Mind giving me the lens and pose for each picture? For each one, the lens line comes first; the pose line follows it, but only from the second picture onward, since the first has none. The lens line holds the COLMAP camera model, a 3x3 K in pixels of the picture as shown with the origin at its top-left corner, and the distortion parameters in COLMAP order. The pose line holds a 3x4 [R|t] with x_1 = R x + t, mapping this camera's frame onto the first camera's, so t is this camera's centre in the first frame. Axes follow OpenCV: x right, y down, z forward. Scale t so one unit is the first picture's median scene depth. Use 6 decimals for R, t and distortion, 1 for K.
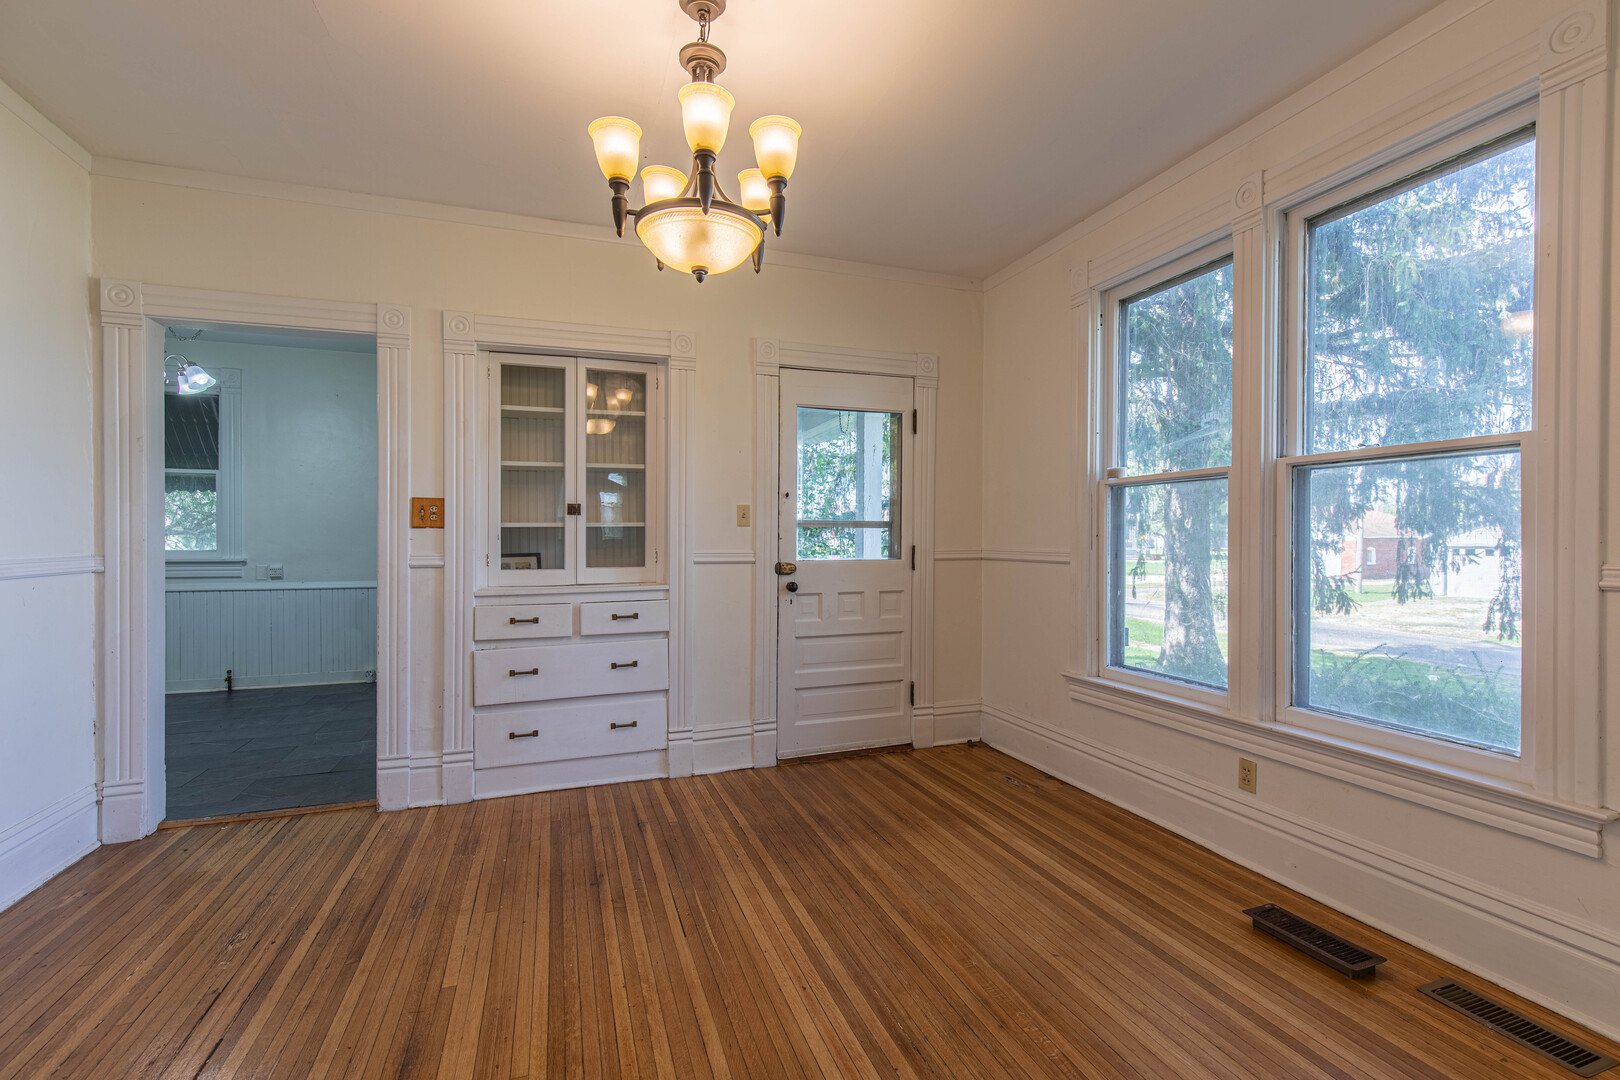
lens RADIAL K [[728.6, 0, 828.1], [0, 728.6, 542.9], [0, 0, 1]] dist [0.003216, 0.000724]
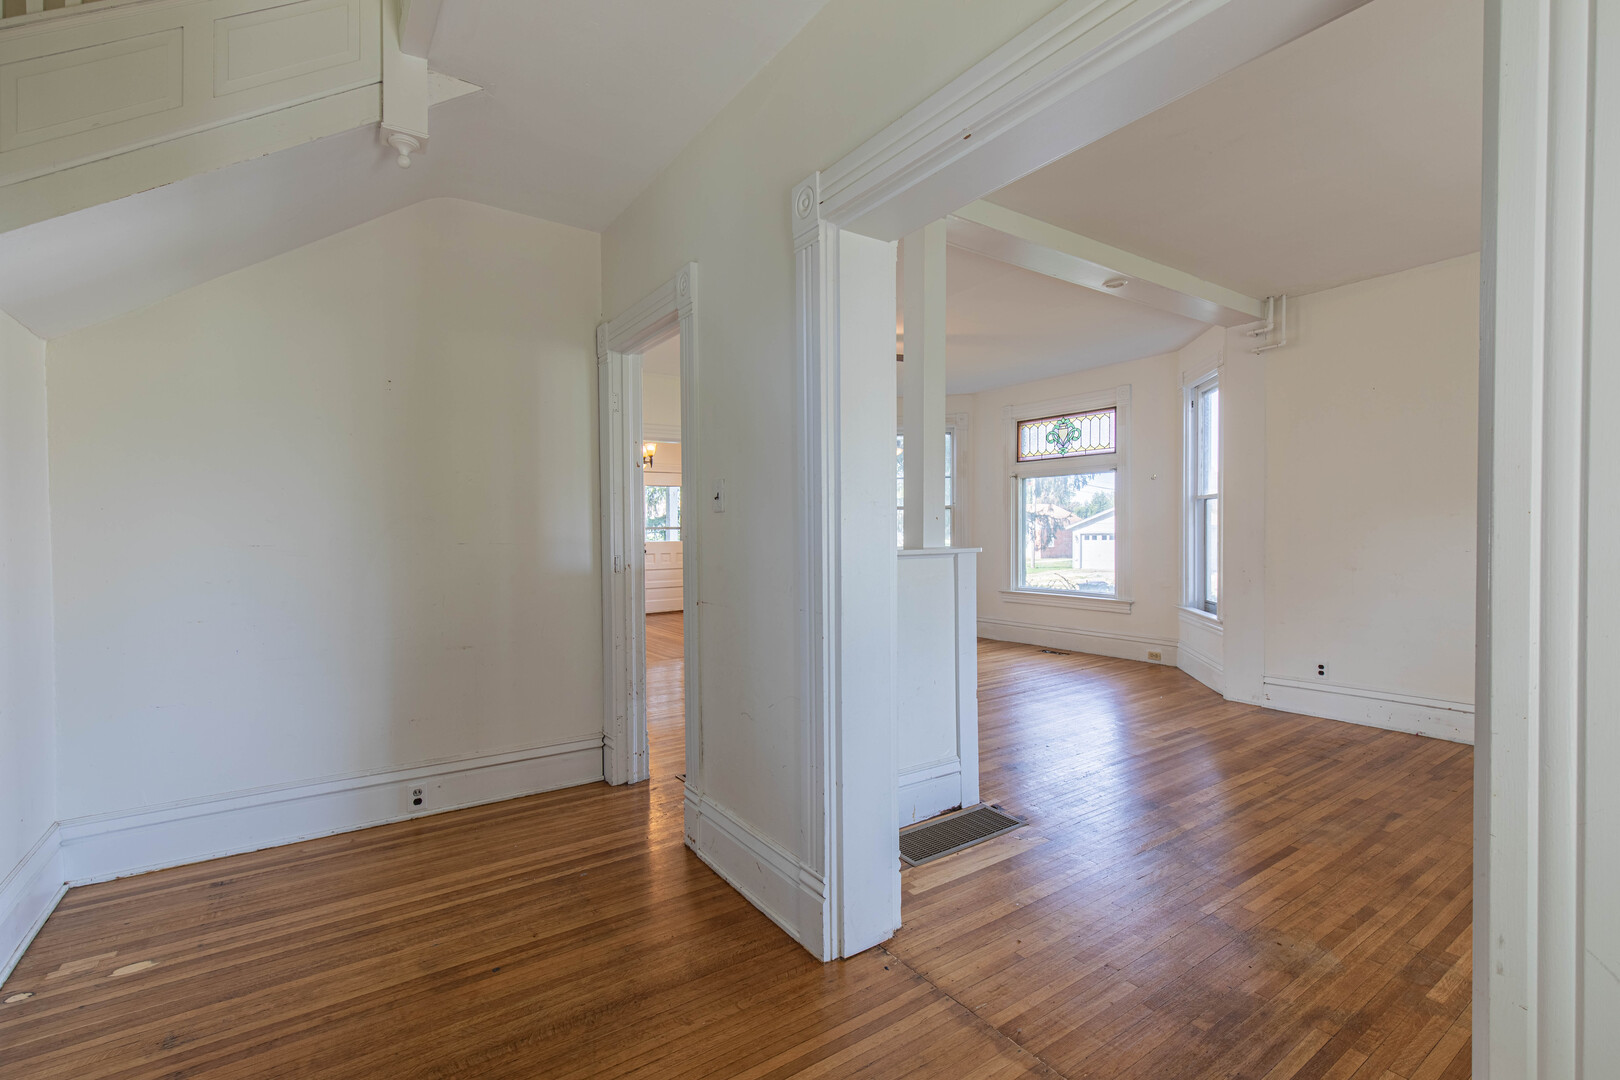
lens RADIAL K [[724.2, 0, 821.0], [0, 724.2, 543.2], [0, 0, 1]] dist [0.008197, 0.000020]
pose [[0.965951, -0.014691, 0.258309, -0.109671], [0.011955, 0.999855, 0.012160, 0.003283], [-0.258450, -0.008658, 0.965986, -1.809481]]
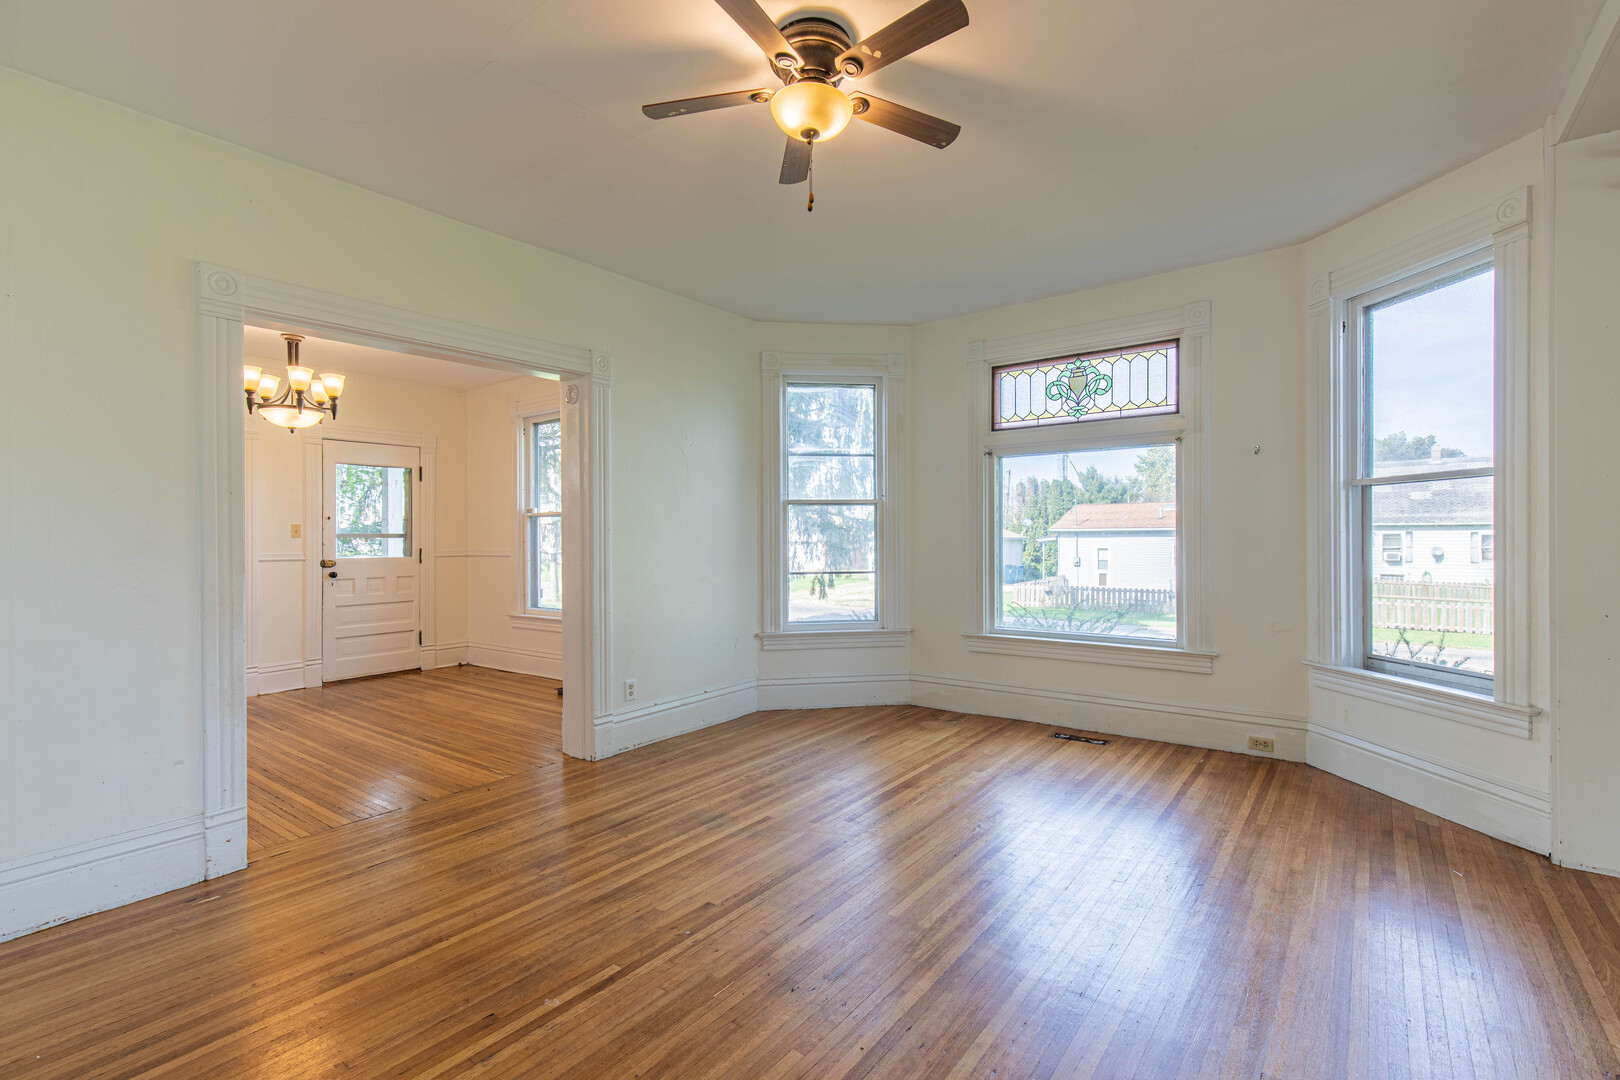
lens RADIAL K [[728.6, 0, 828.1], [0, 728.6, 542.9], [0, 0, 1]] dist [0.003216, 0.000724]
pose [[0.839928, -0.008448, 0.542632, -0.004797], [0.011497, 0.999931, -0.002227, 0.005770], [-0.542576, 0.008109, 0.839967, -0.957971]]
